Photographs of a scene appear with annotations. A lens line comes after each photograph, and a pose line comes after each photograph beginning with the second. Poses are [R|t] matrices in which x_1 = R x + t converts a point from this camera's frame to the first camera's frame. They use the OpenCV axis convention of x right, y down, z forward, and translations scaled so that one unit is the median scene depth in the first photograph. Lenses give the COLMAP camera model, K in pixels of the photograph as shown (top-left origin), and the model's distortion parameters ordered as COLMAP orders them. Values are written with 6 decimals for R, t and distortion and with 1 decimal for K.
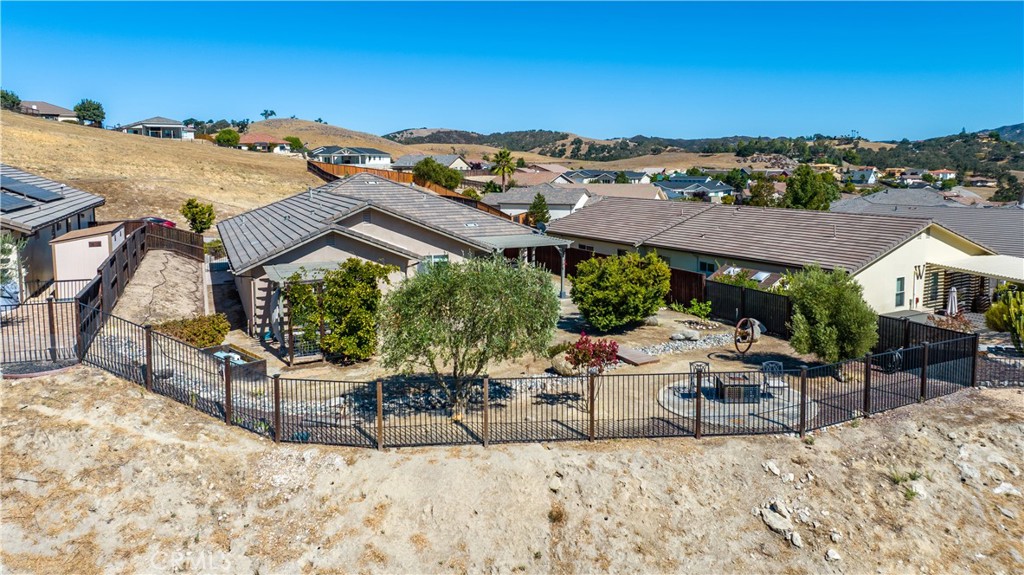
lens RADIAL K [[732.3, 0, 512.0], [0, 732.3, 287.5], [0, 0, 1]] dist [-0.016413, 0.003739]
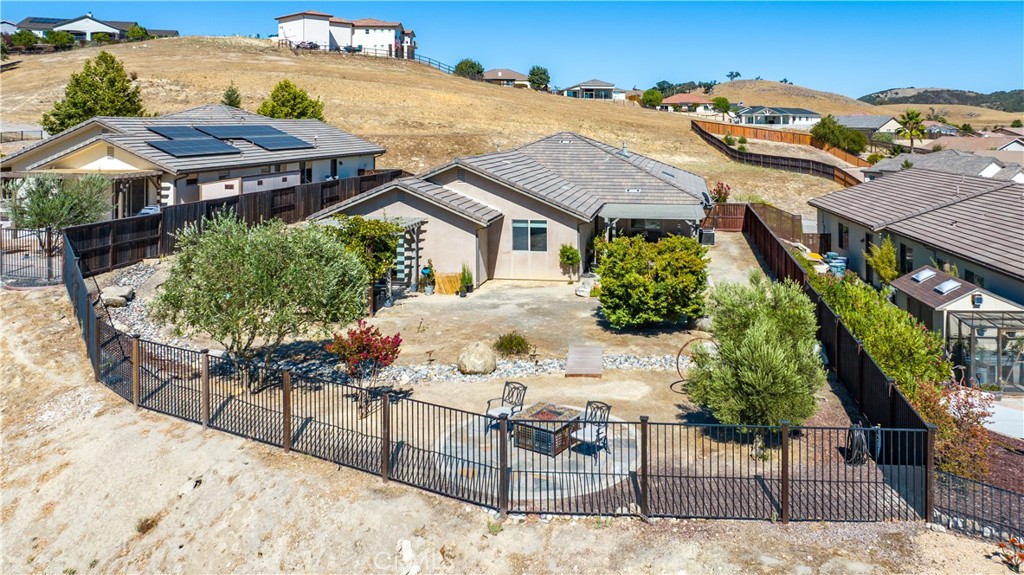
lens RADIAL K [[732.3, 0, 512.0], [0, 732.3, 287.5], [0, 0, 1]] dist [-0.016413, 0.003739]
pose [[0.862670, 0.120400, -0.491227, 0.739217], [-0.095582, 0.992560, 0.075421, -0.060415], [0.496653, -0.018111, 0.867760, 0.441594]]
